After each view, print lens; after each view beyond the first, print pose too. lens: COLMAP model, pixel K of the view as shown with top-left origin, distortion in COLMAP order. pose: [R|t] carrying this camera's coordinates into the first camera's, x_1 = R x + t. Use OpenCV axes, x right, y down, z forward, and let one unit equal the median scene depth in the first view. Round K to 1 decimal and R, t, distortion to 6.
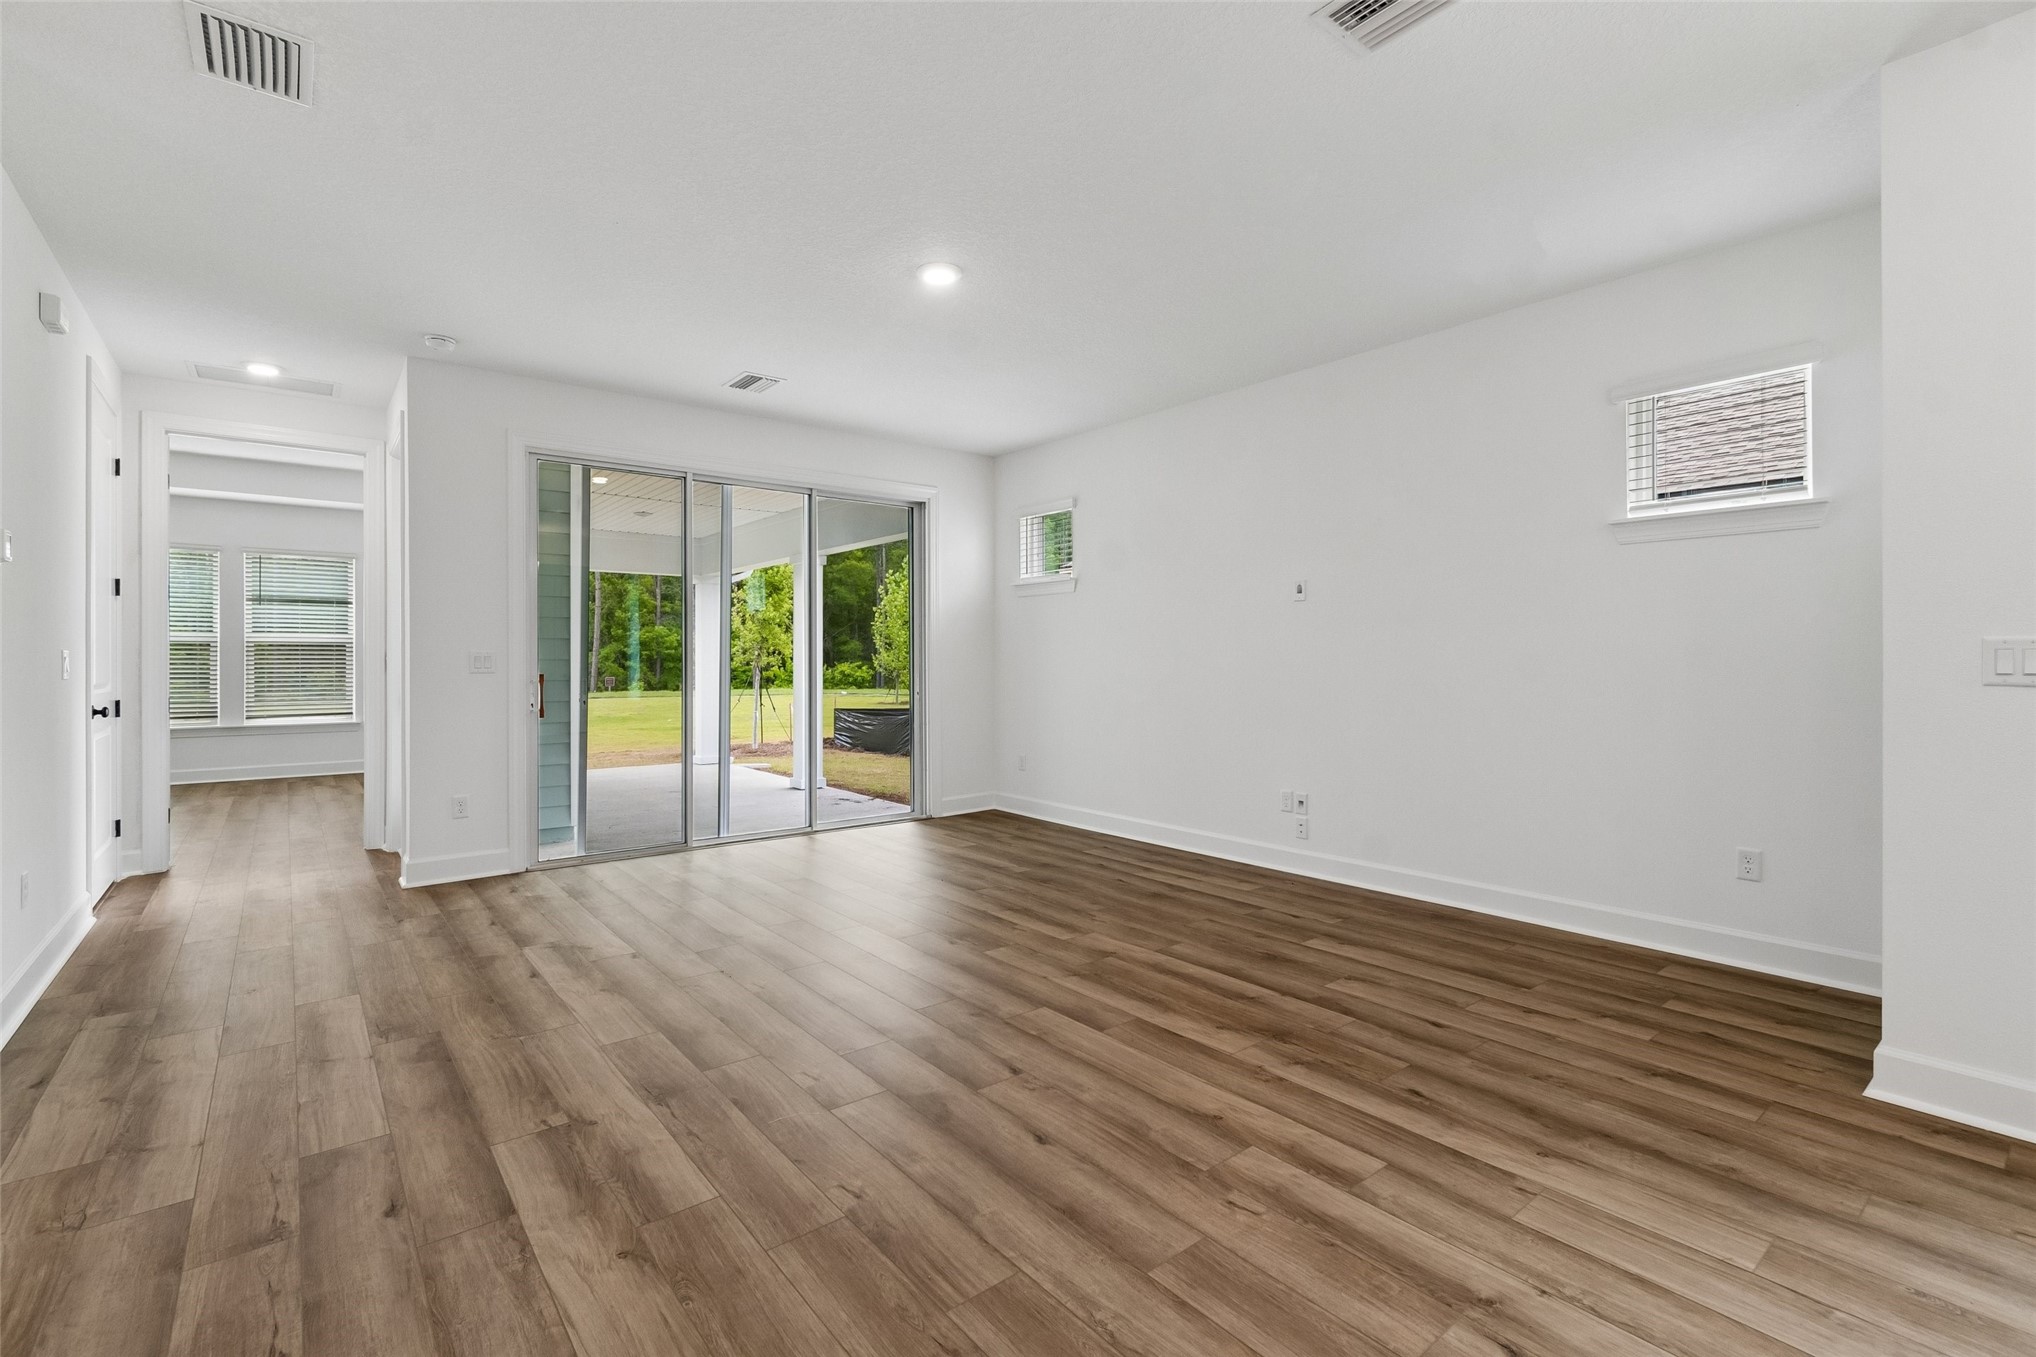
lens RADIAL K [[903.5, 0, 1005.4], [0, 903.5, 658.8], [0, 0, 1]] dist [0.004065, 0.000441]
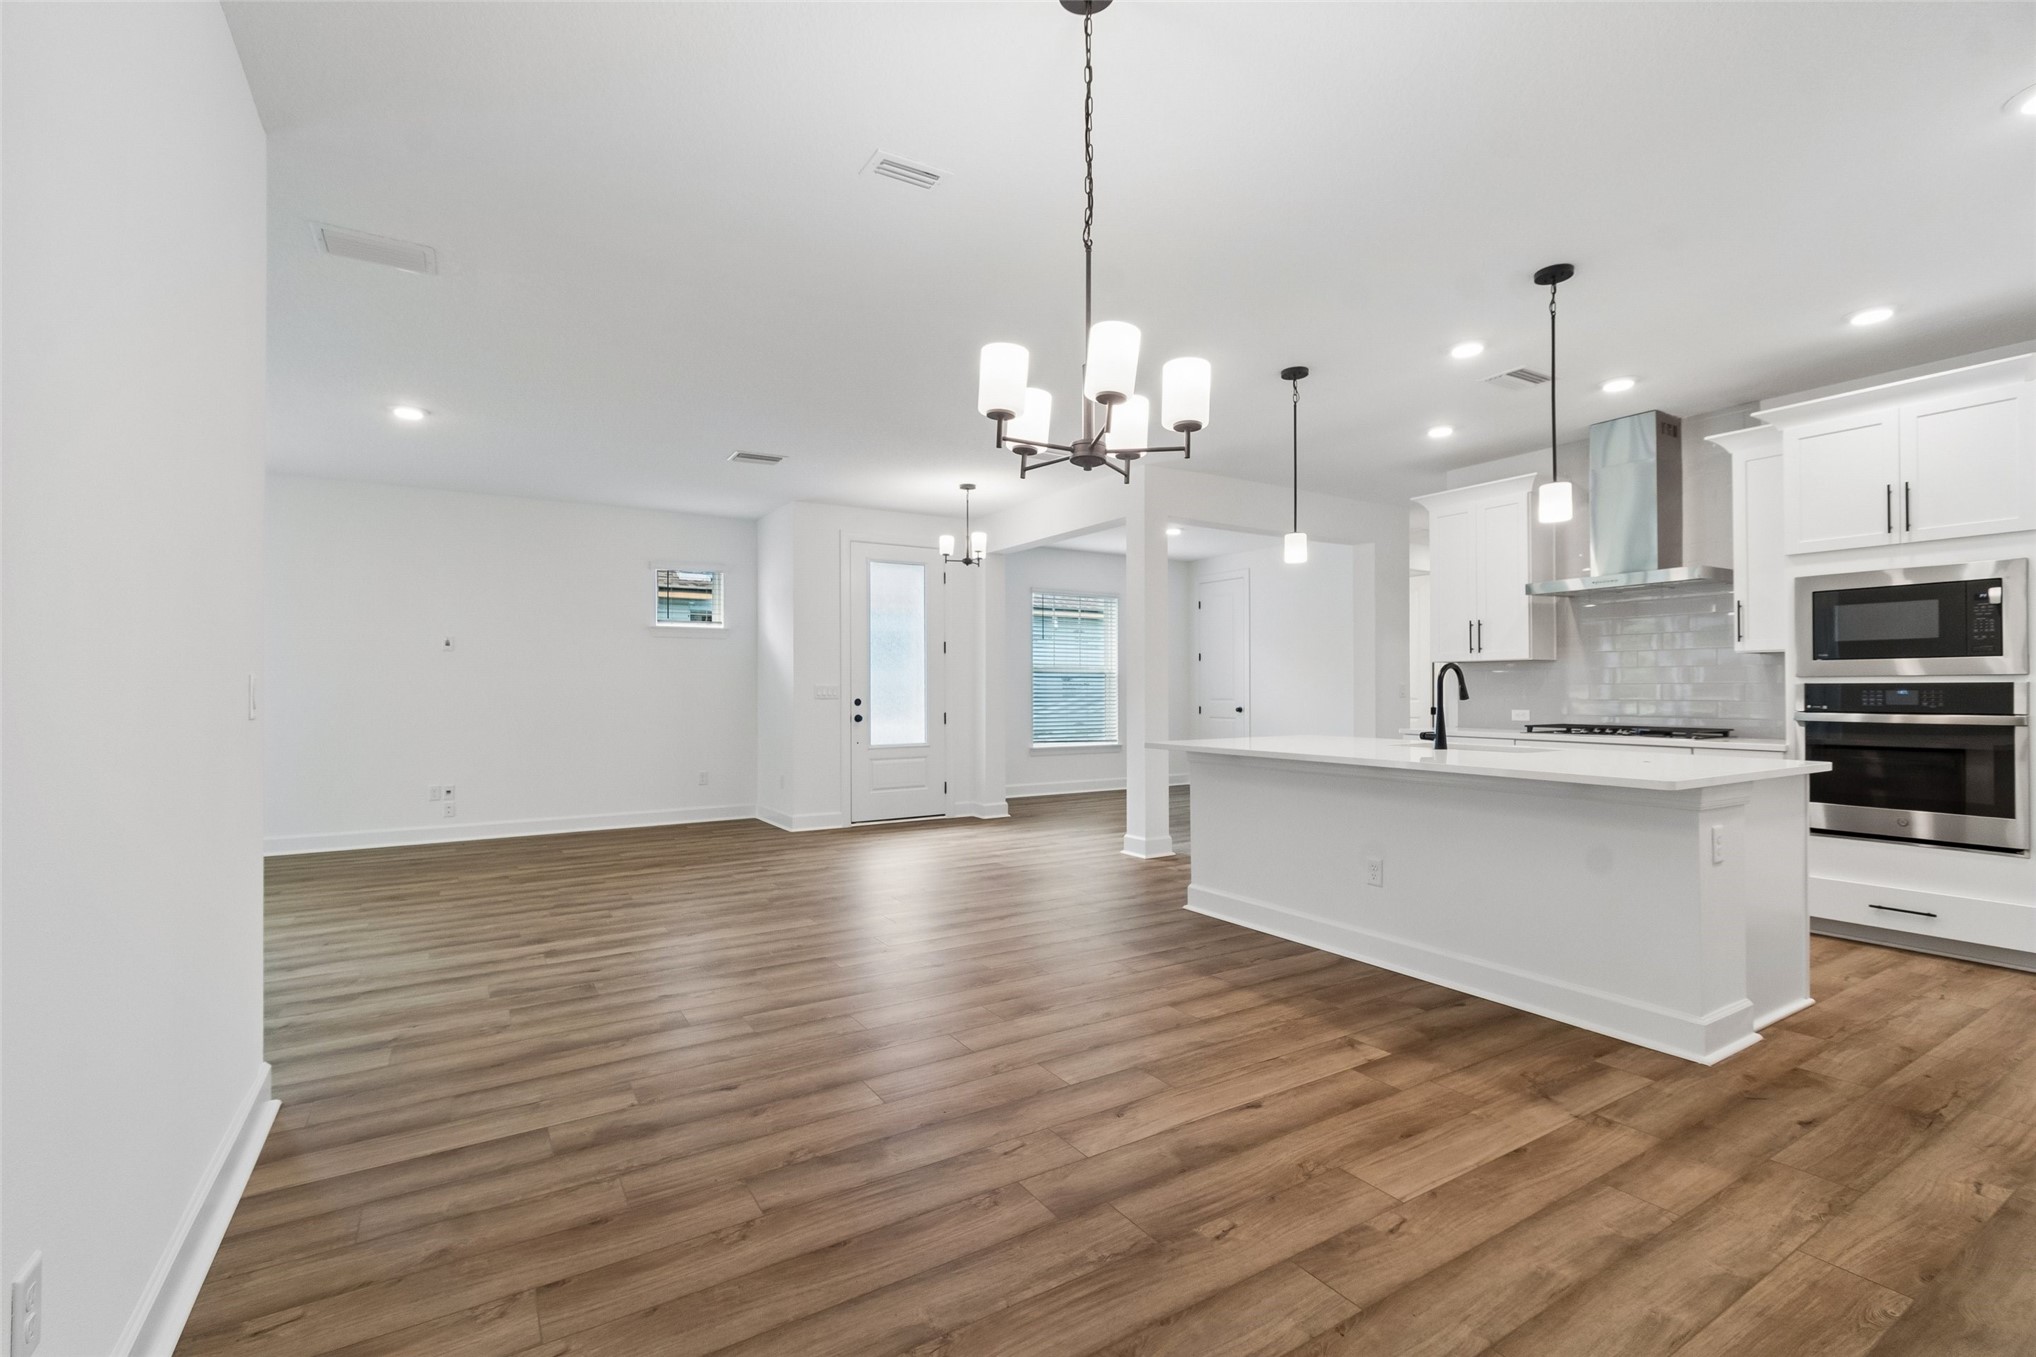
lens RADIAL K [[894.0, 0, 1009.0], [0, 894.0, 679.8], [0, 0, 1]] dist [0.002519, -0.001510]
pose [[0.119591, 0.012227, 0.992748, -1.639553], [0.001593, 0.999921, -0.012507, 0.000857], [-0.992822, 0.003077, 0.119562, -0.085050]]
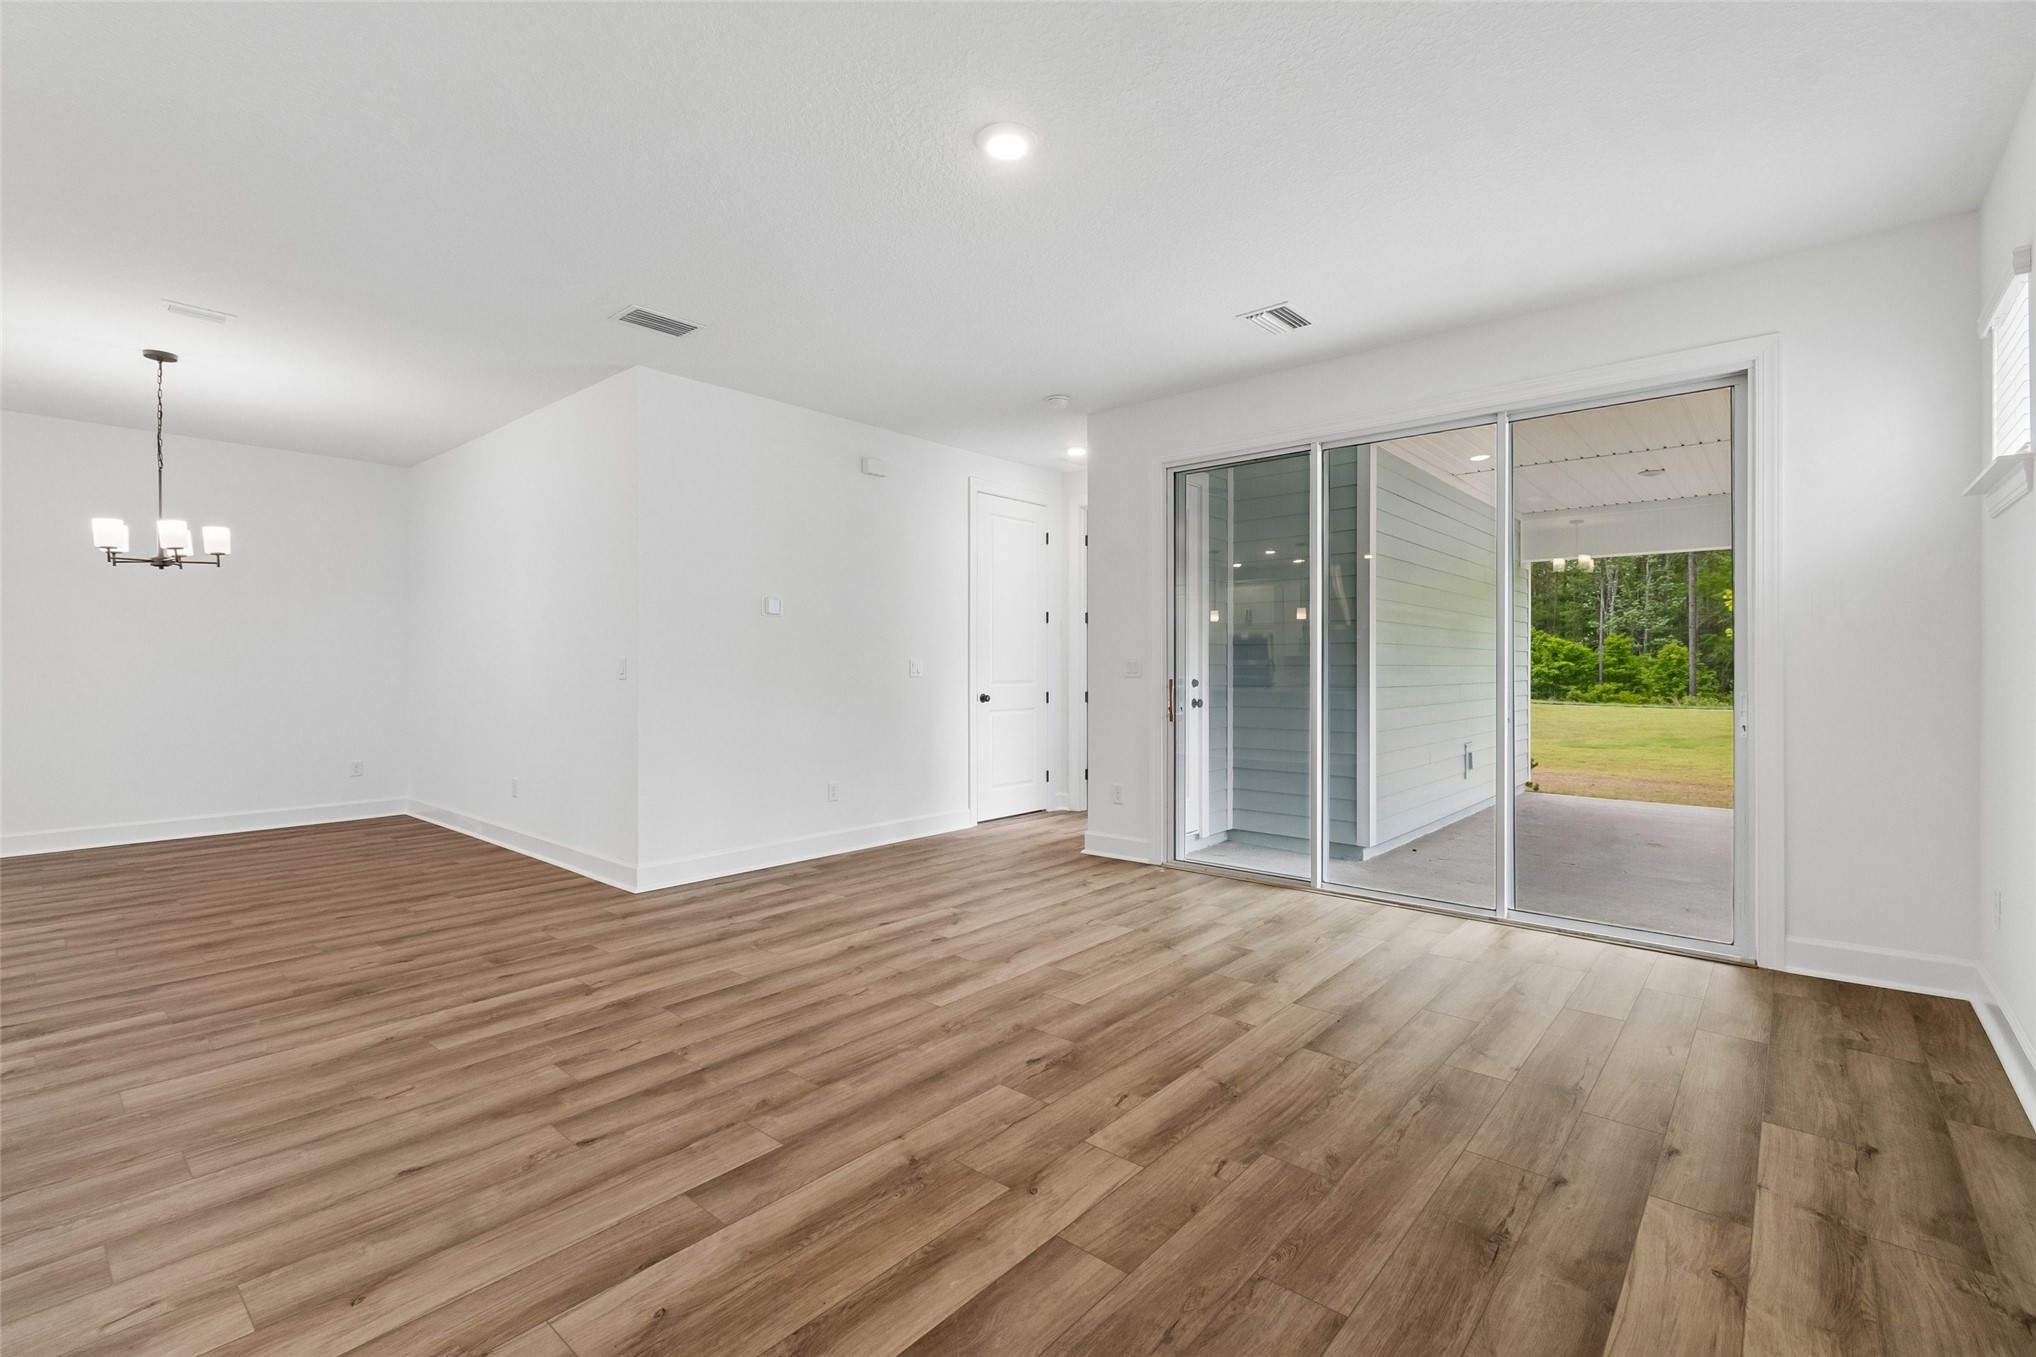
lens RADIAL K [[901.2, 0, 1018.9], [0, 901.2, 668.4], [0, 0, 1]] dist [0.000861, 0.000297]
pose [[0.184396, 0.004318, -0.982843, 0.815646], [0.000845, 0.999989, 0.004552, -0.001935], [0.982852, -0.001670, 0.184390, 1.088915]]
